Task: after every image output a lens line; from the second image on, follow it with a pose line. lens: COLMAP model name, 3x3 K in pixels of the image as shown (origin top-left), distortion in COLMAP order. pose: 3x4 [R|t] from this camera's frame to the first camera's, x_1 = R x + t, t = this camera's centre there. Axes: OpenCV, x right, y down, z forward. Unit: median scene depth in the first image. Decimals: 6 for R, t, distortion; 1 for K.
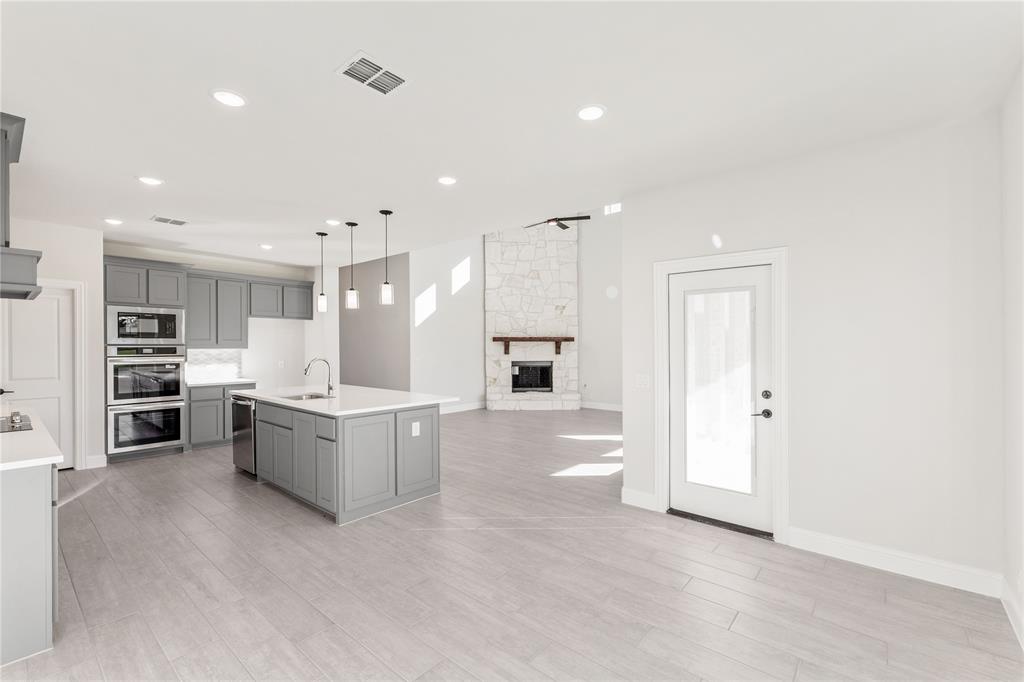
lens RADIAL K [[441.0, 0, 508.5], [0, 441.0, 322.7], [0, 0, 1]] dist [0.000869, 0.000084]
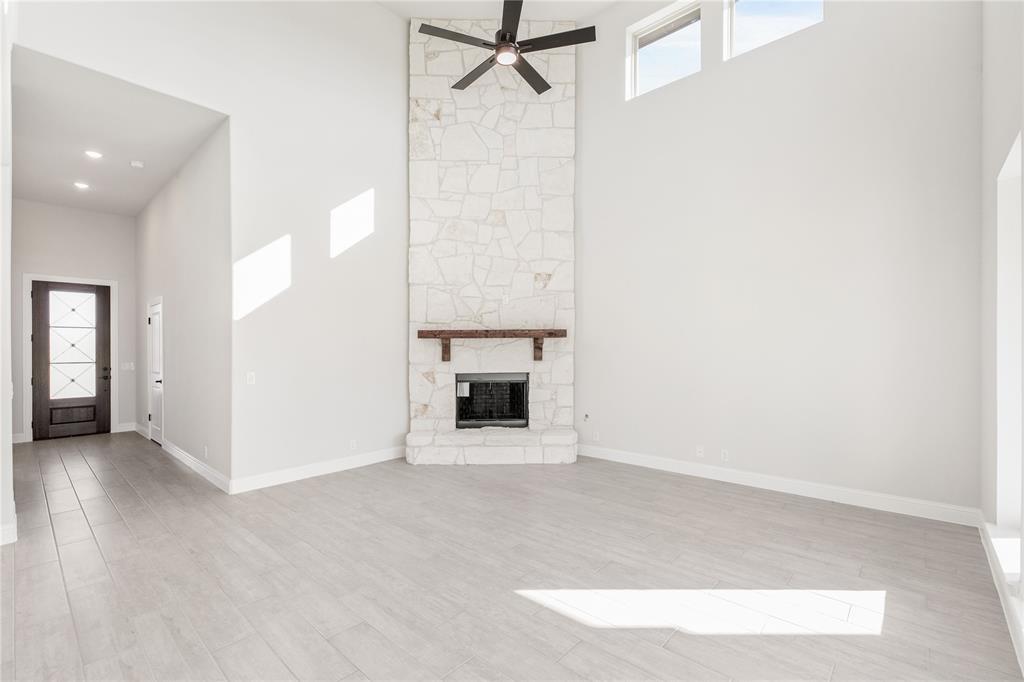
lens RADIAL K [[455.0, 0, 505.6], [0, 455.0, 348.5], [0, 0, 1]] dist [-0.000438, -0.000058]
pose [[0.999741, -0.003828, -0.022413, 0.084448], [0.005140, 0.998257, 0.058787, 0.022082], [0.022149, -0.058887, 0.998019, 0.427771]]
